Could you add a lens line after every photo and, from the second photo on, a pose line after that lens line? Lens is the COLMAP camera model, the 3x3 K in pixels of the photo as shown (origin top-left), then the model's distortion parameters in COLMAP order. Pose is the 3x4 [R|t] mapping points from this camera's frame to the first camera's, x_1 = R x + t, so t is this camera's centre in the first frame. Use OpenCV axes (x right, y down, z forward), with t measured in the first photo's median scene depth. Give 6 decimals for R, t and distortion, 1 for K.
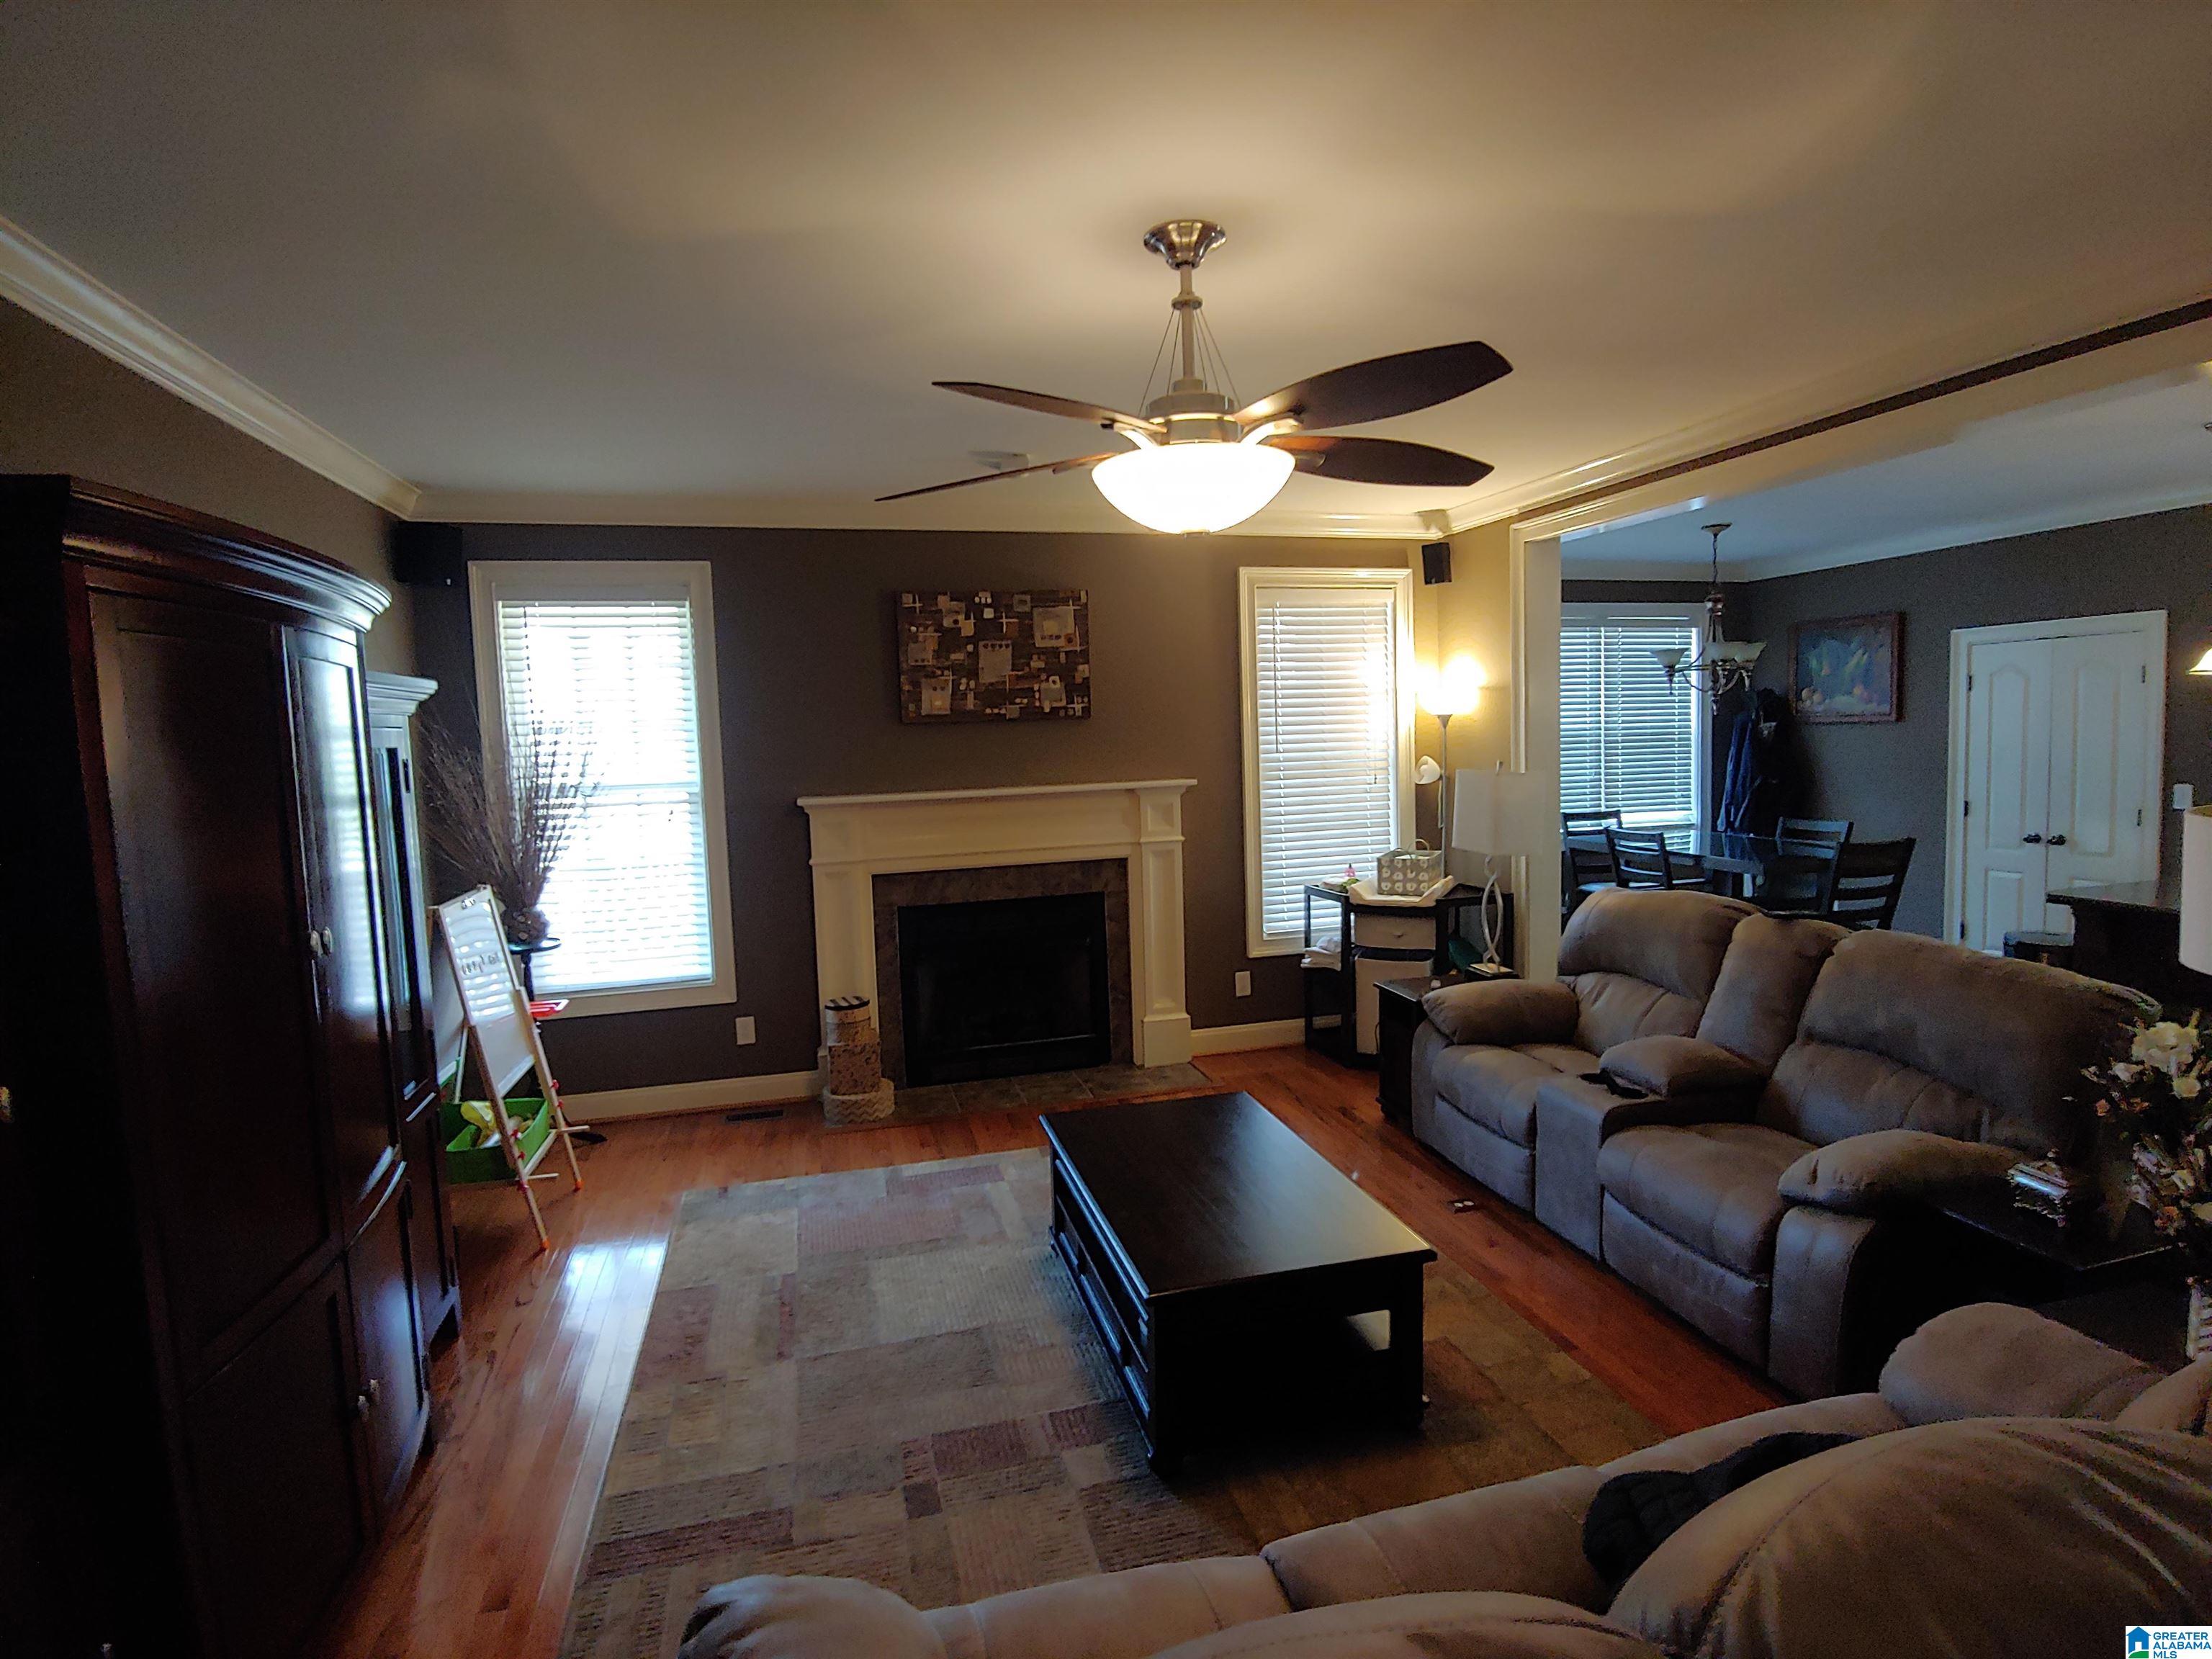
lens RADIAL K [[1120.2, 0, 1112.1], [0, 1120.2, 828.6], [0, 0, 1]] dist [0.001134, -0.002008]
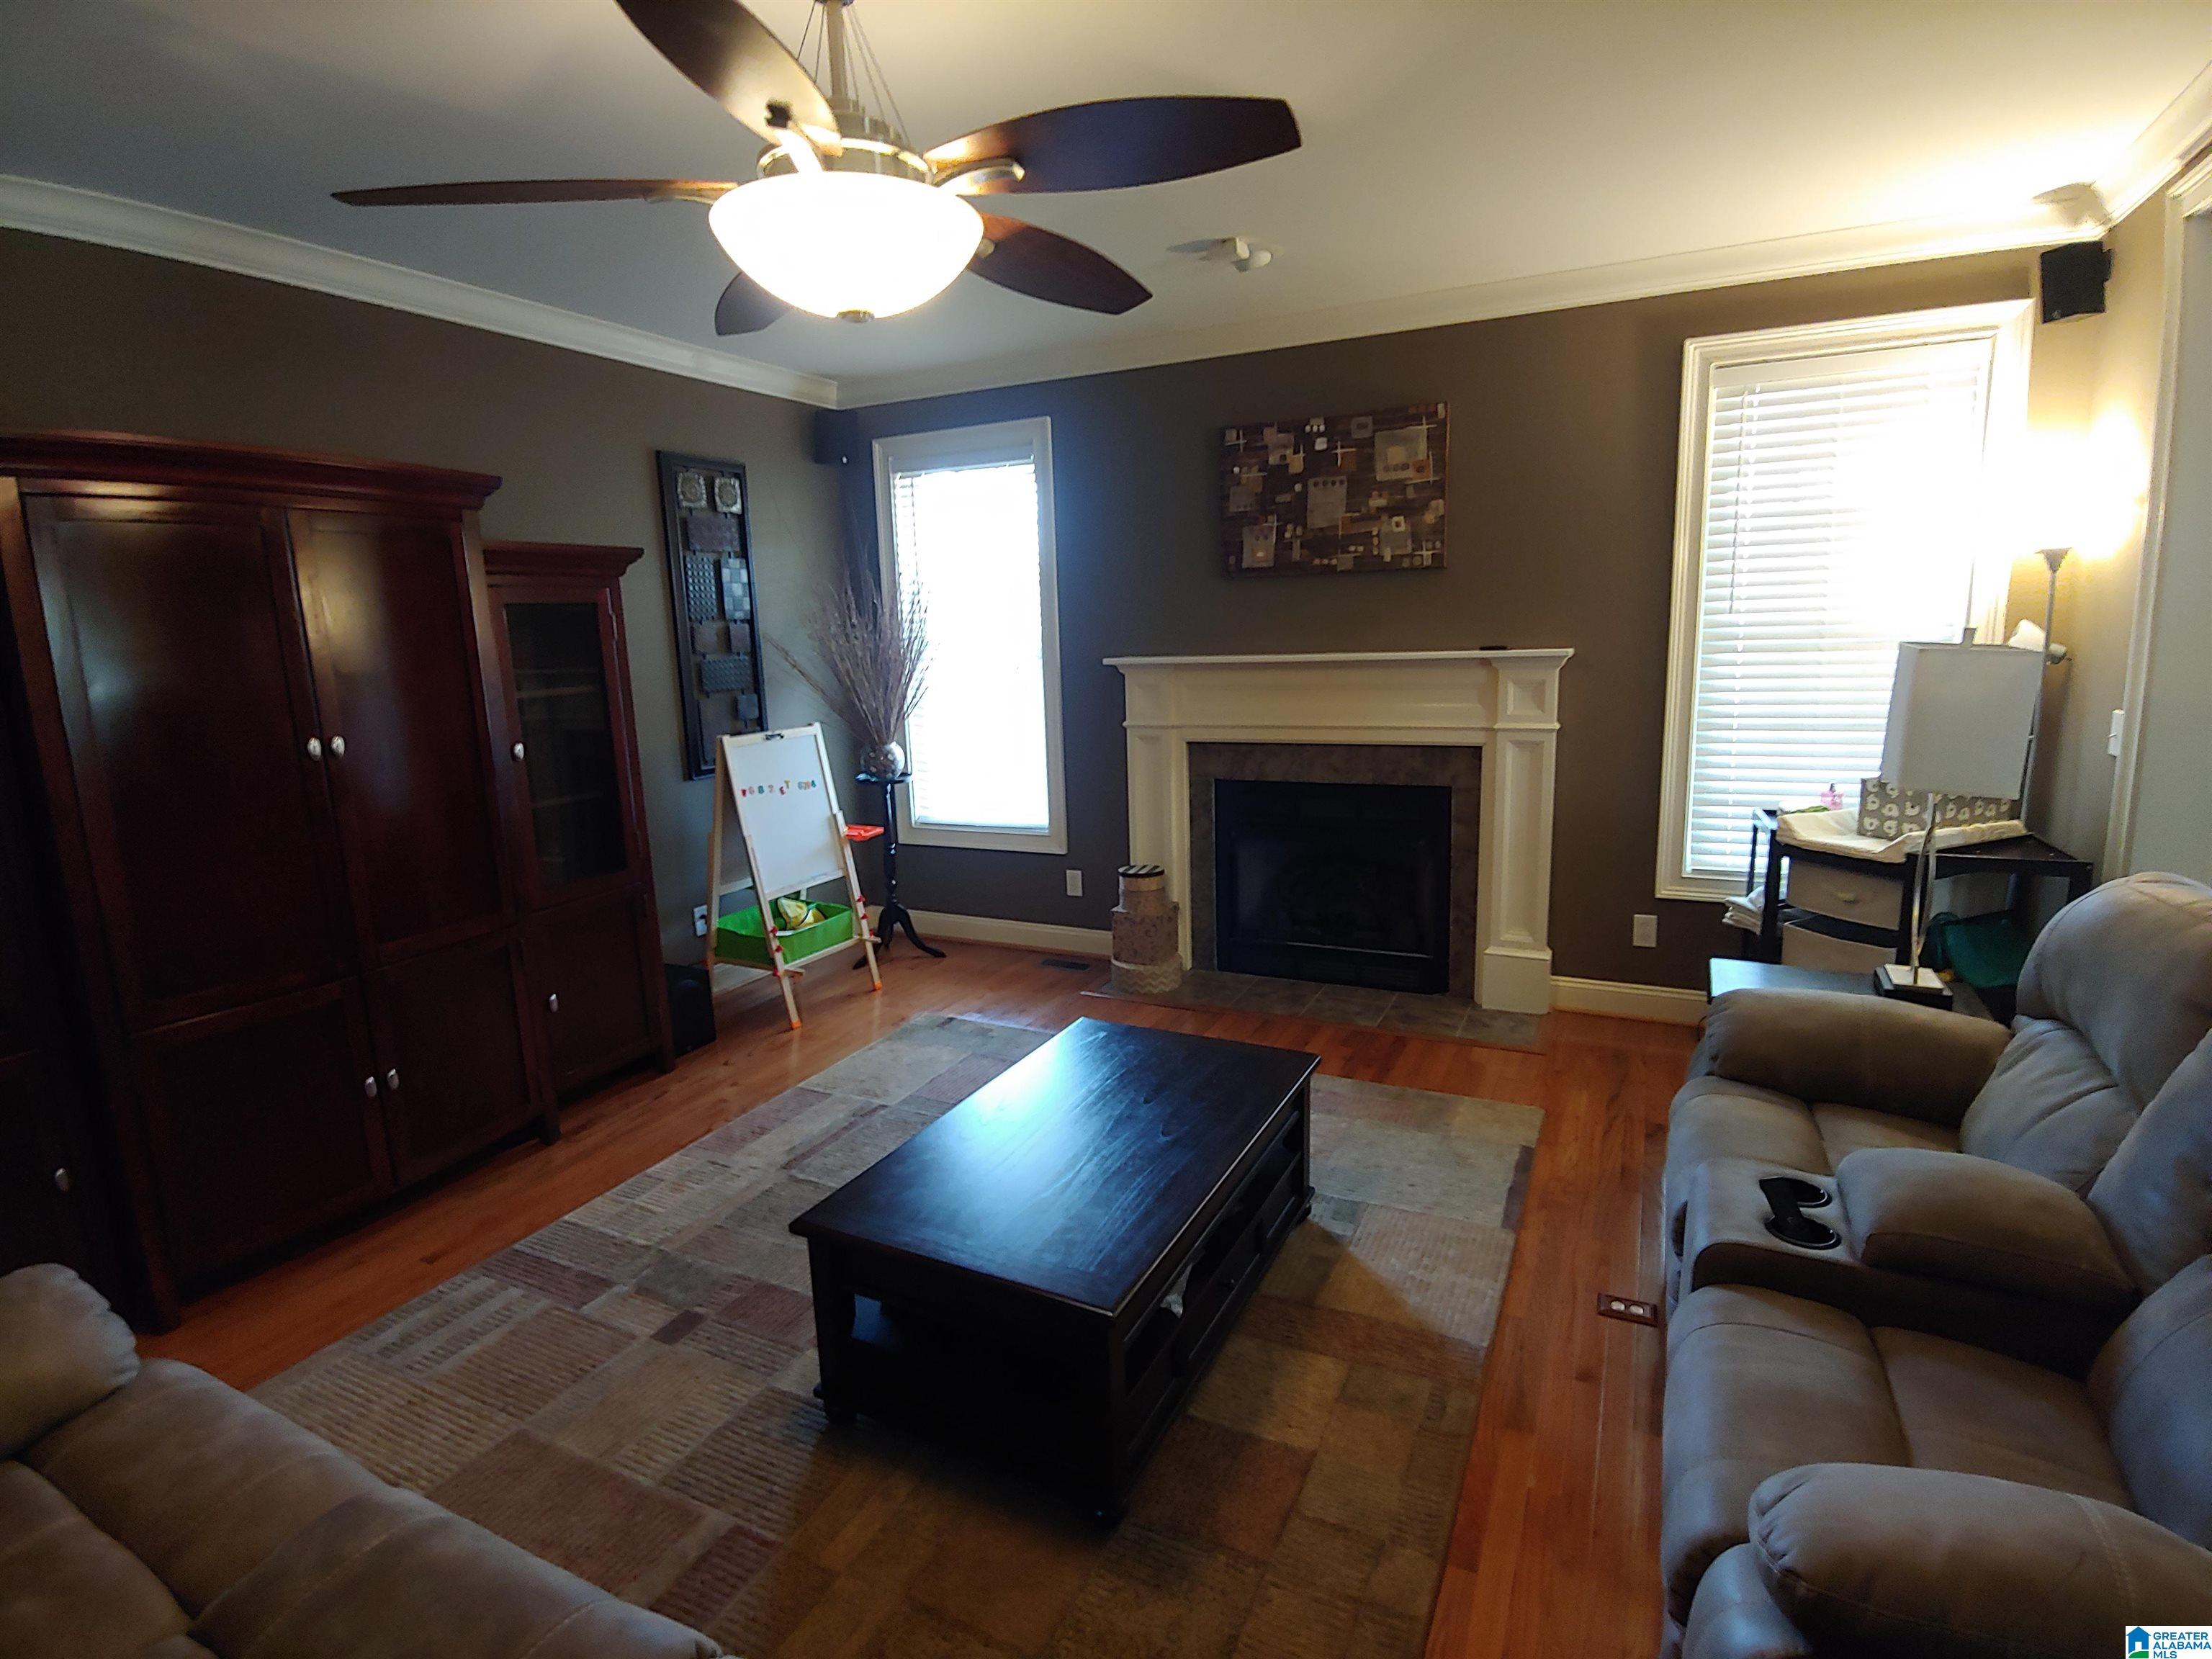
lens RADIAL K [[1120.2, 0, 1112.3], [0, 1120.2, 819.0], [0, 0, 1]] dist [0.001134, -0.002008]
pose [[0.752001, 0.123293, -0.647529, 0.348769], [-0.049819, 0.990172, 0.130678, -0.014308], [0.657277, -0.066010, 0.750753, 0.239546]]
